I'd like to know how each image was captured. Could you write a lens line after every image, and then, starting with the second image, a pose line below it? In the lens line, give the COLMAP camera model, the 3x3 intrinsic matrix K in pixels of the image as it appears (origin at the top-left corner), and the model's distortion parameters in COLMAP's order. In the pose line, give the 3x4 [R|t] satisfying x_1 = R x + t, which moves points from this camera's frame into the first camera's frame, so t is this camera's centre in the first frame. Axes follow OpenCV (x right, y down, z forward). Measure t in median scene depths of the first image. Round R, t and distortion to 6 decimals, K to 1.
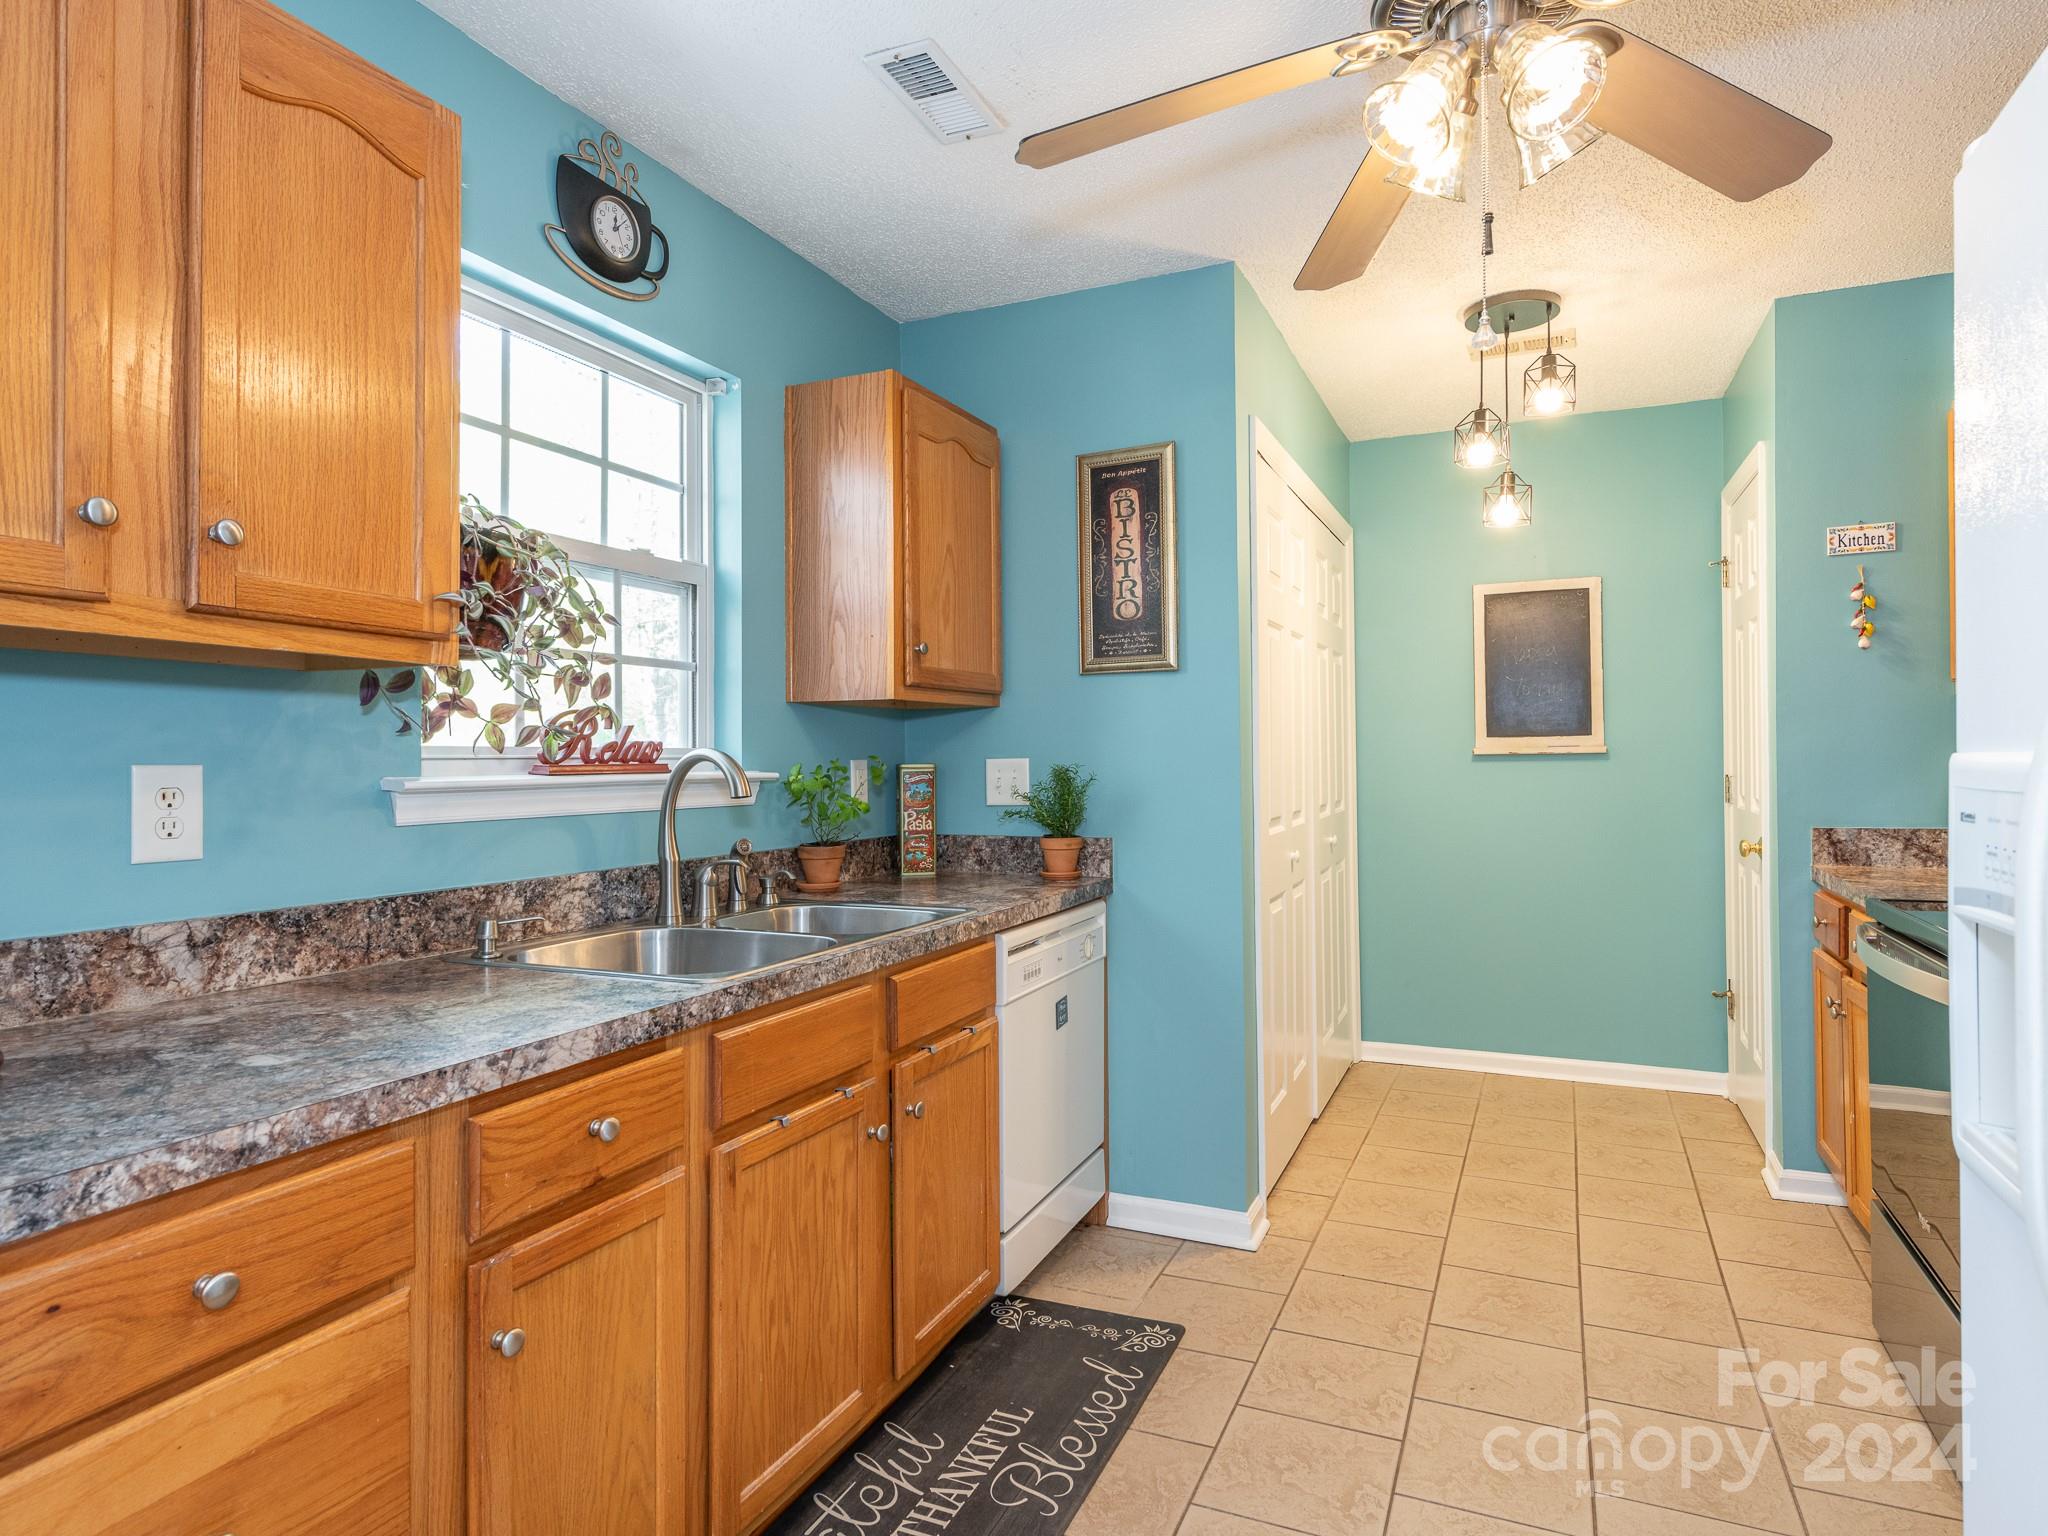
lens RADIAL K [[1106.5, 0, 1102.4], [0, 1106.5, 752.7], [0, 0, 1]] dist [0.017828, -0.006333]
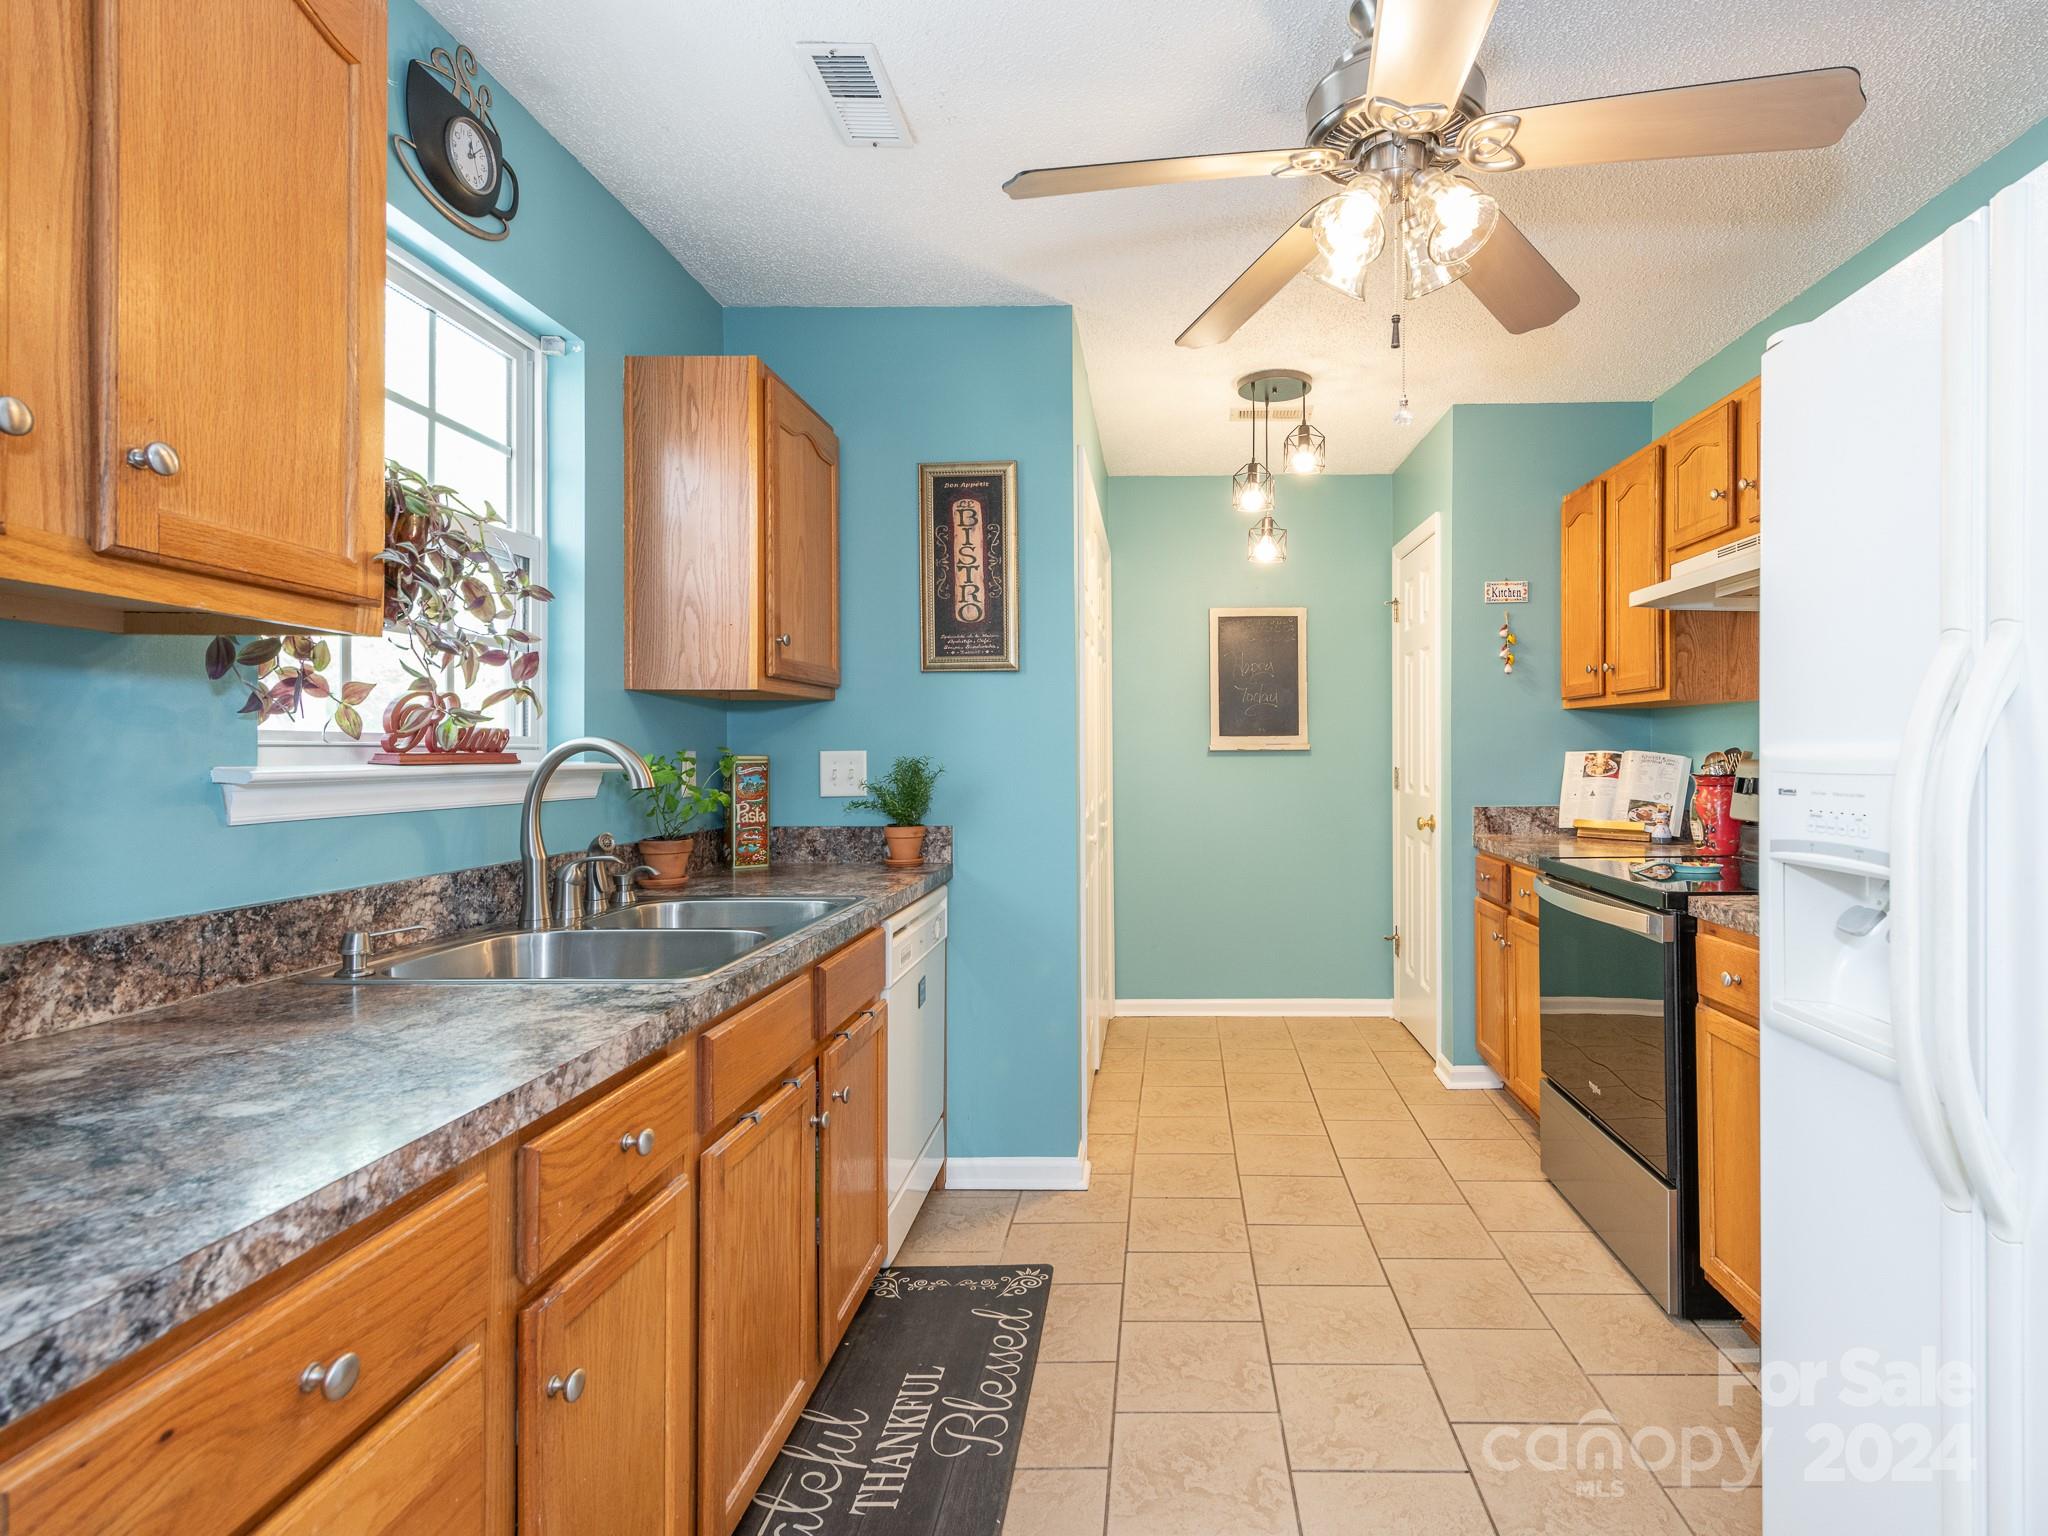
lens RADIAL K [[1004.8, 0, 1173.3], [0, 1004.8, 752.6], [0, 0, 1]] dist [0.017518, -0.004573]
pose [[0.927940, 0.006012, 0.372680, -0.227897], [-0.007417, 0.999970, 0.002335, 0.003878], [-0.372655, -0.004931, 0.927957, 0.030062]]
